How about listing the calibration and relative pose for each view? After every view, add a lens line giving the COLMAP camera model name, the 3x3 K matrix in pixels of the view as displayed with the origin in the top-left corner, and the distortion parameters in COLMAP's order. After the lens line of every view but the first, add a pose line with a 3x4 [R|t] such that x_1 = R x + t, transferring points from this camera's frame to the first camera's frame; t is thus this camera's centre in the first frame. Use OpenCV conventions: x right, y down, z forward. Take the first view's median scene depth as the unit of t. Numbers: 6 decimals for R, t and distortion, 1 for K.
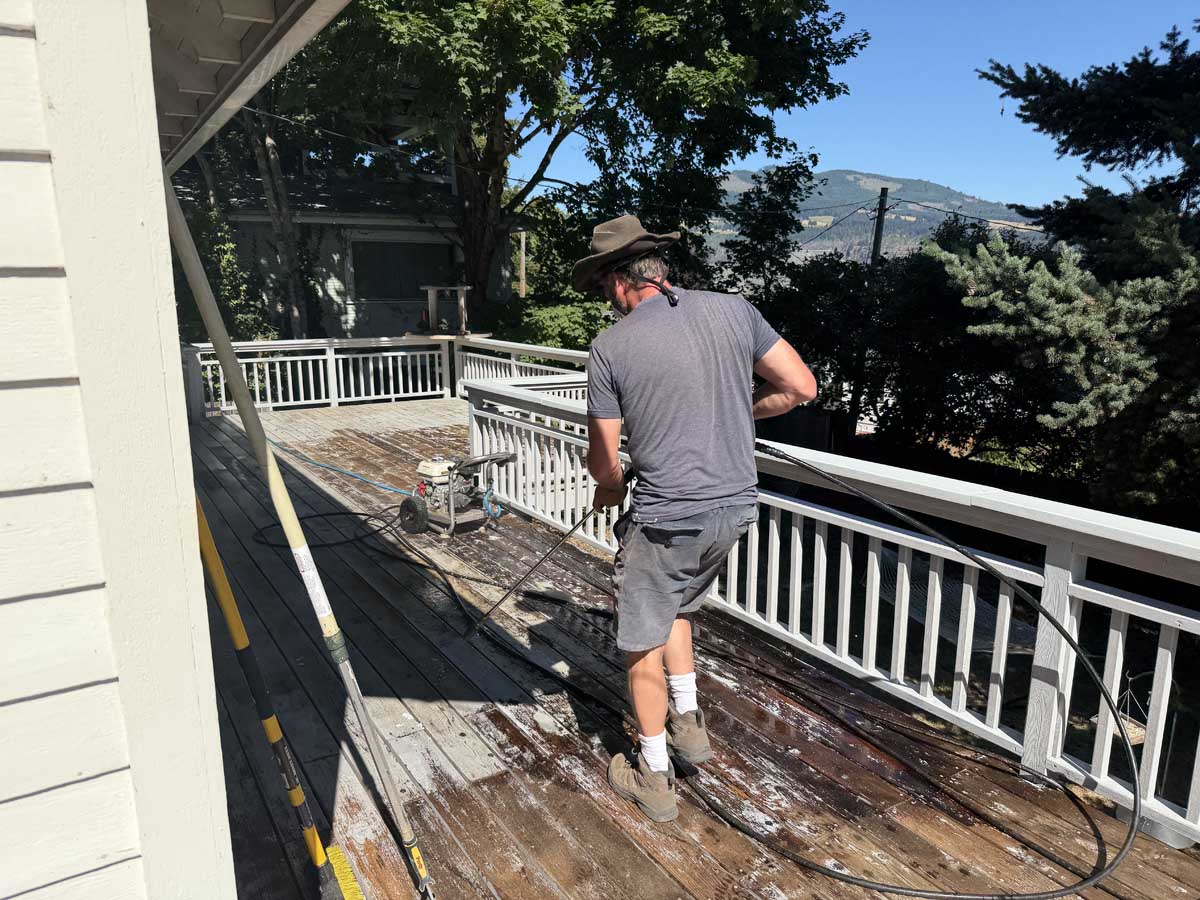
lens RADIAL K [[855.8, 0, 593.9], [0, 855.8, 444.6], [0, 0, 1]] dist [0.015278, -0.032380]
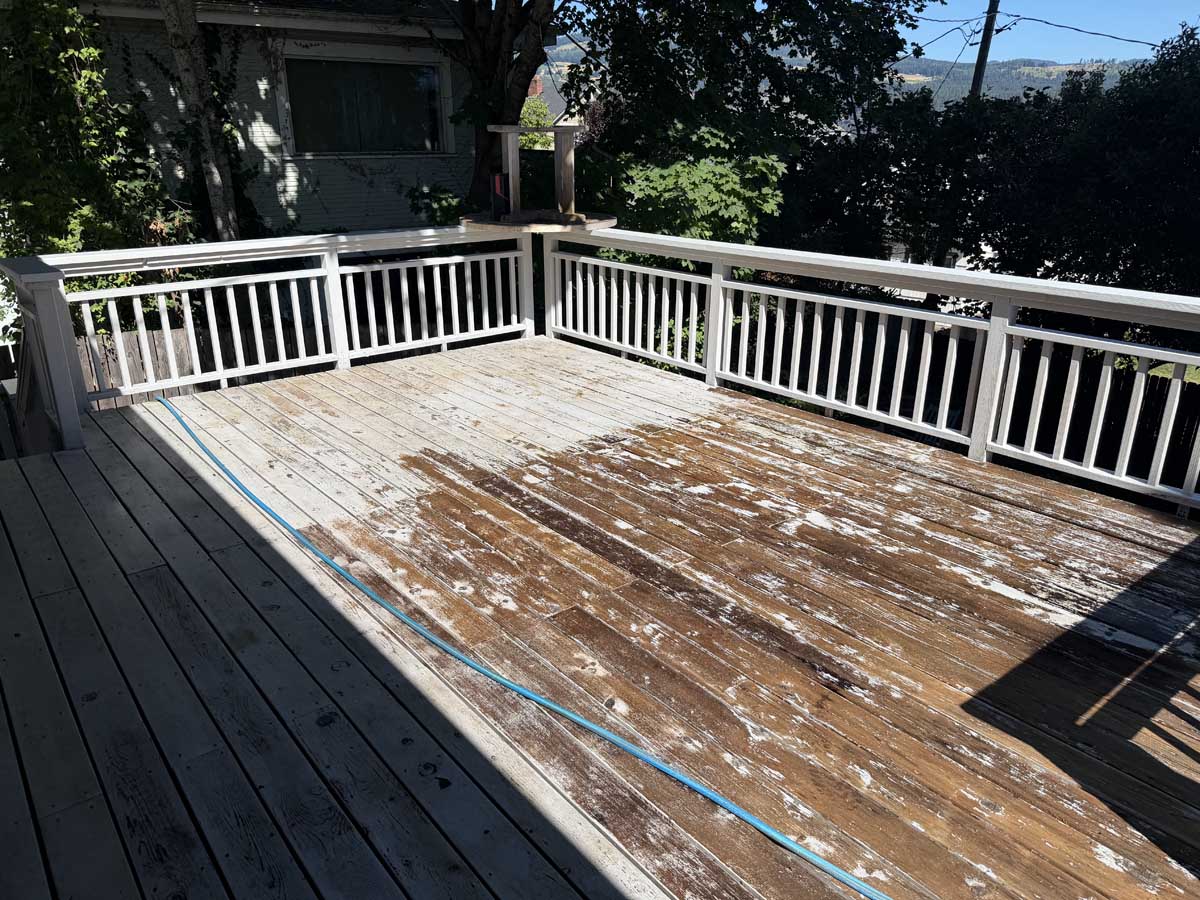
lens RADIAL K [[855.8, 0, 589.3], [0, 855.8, 469.1], [0, 0, 1]] dist [0.015278, -0.032380]
pose [[0.993299, -0.038100, 0.109114, -0.204495], [0.017765, 0.983214, 0.181589, -0.072892], [-0.114201, -0.178434, 0.977302, 0.440875]]
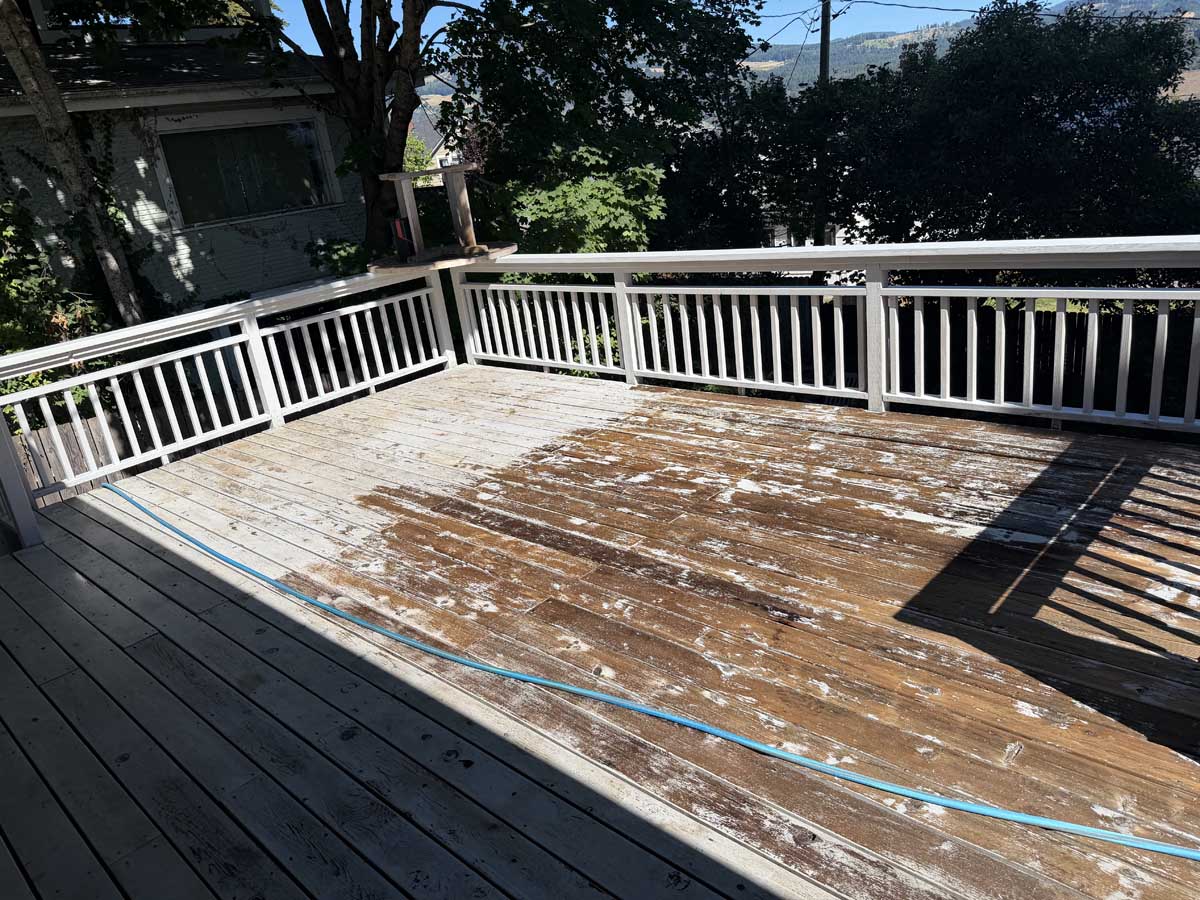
lens RADIAL K [[855.8, 0, 594.7], [0, 855.8, 455.6], [0, 0, 1]] dist [0.015278, -0.032380]
pose [[0.959192, -0.201236, 0.198630, -0.214110], [0.171332, 0.972482, 0.157875, -0.073976], [-0.224934, -0.117401, 0.967275, 0.414255]]
